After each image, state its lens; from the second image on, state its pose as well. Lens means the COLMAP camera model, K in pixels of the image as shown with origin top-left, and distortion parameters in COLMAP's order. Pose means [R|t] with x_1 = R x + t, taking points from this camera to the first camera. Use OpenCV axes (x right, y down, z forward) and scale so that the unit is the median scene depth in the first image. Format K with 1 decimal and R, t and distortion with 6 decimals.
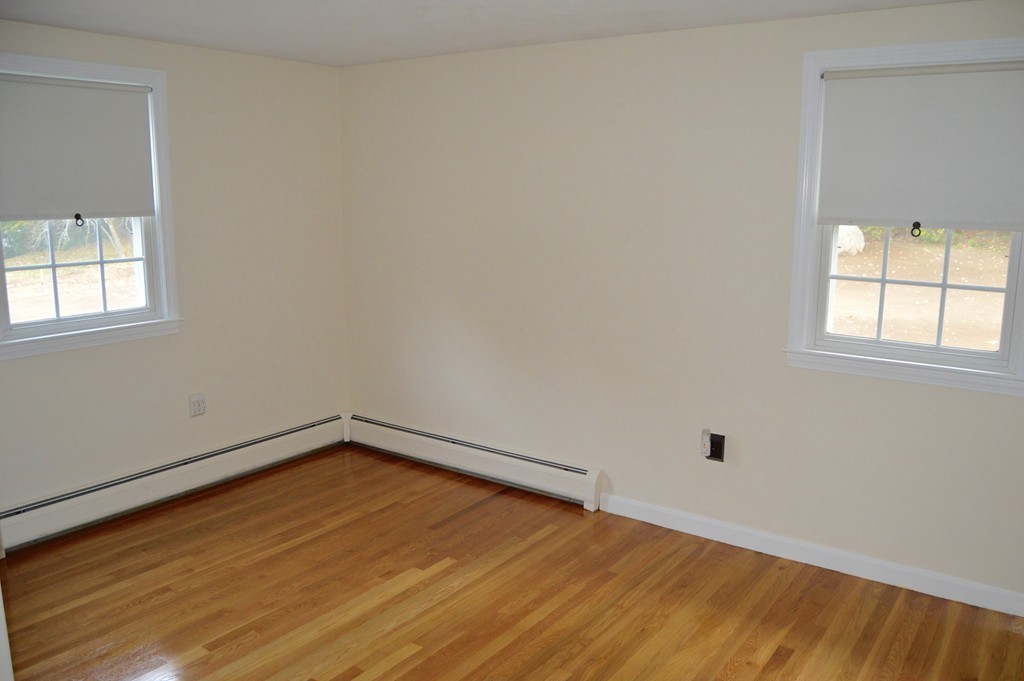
lens RADIAL K [[803.4, 0, 515.2], [0, 803.4, 338.2], [0, 0, 1]] dist [-0.080082, -0.003109]
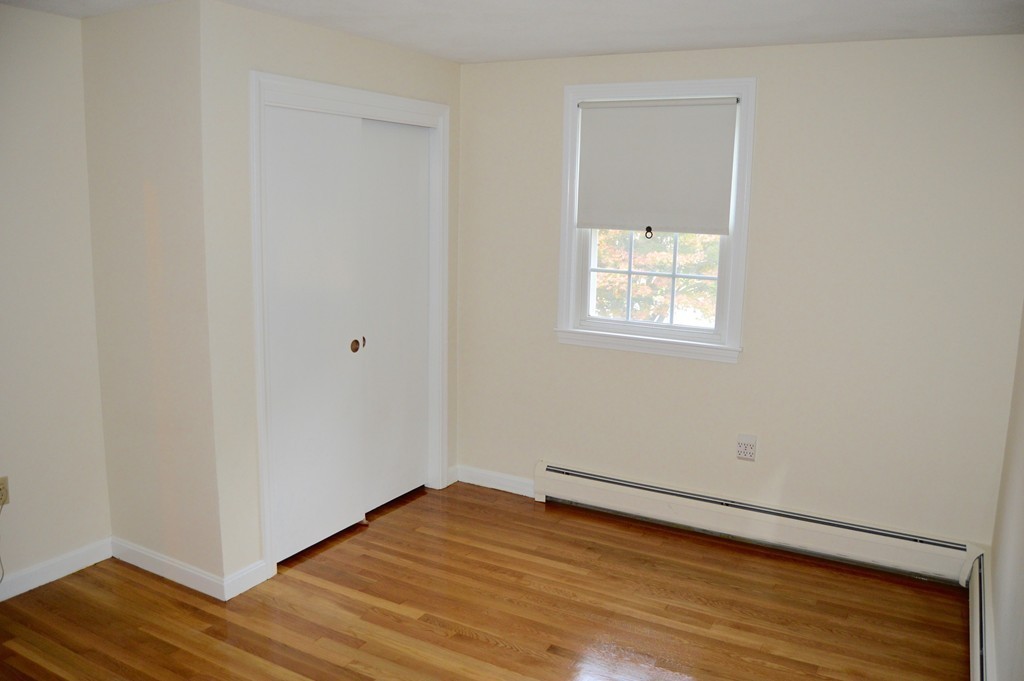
lens RADIAL K [[803.4, 0, 506.9], [0, 803.4, 336.9], [0, 0, 1]] dist [-0.080082, -0.003109]
pose [[0.117056, 0.168587, -0.978712, 0.461193], [-0.202470, 0.968840, 0.142671, -0.120018], [0.972267, 0.181460, 0.147542, 0.625155]]
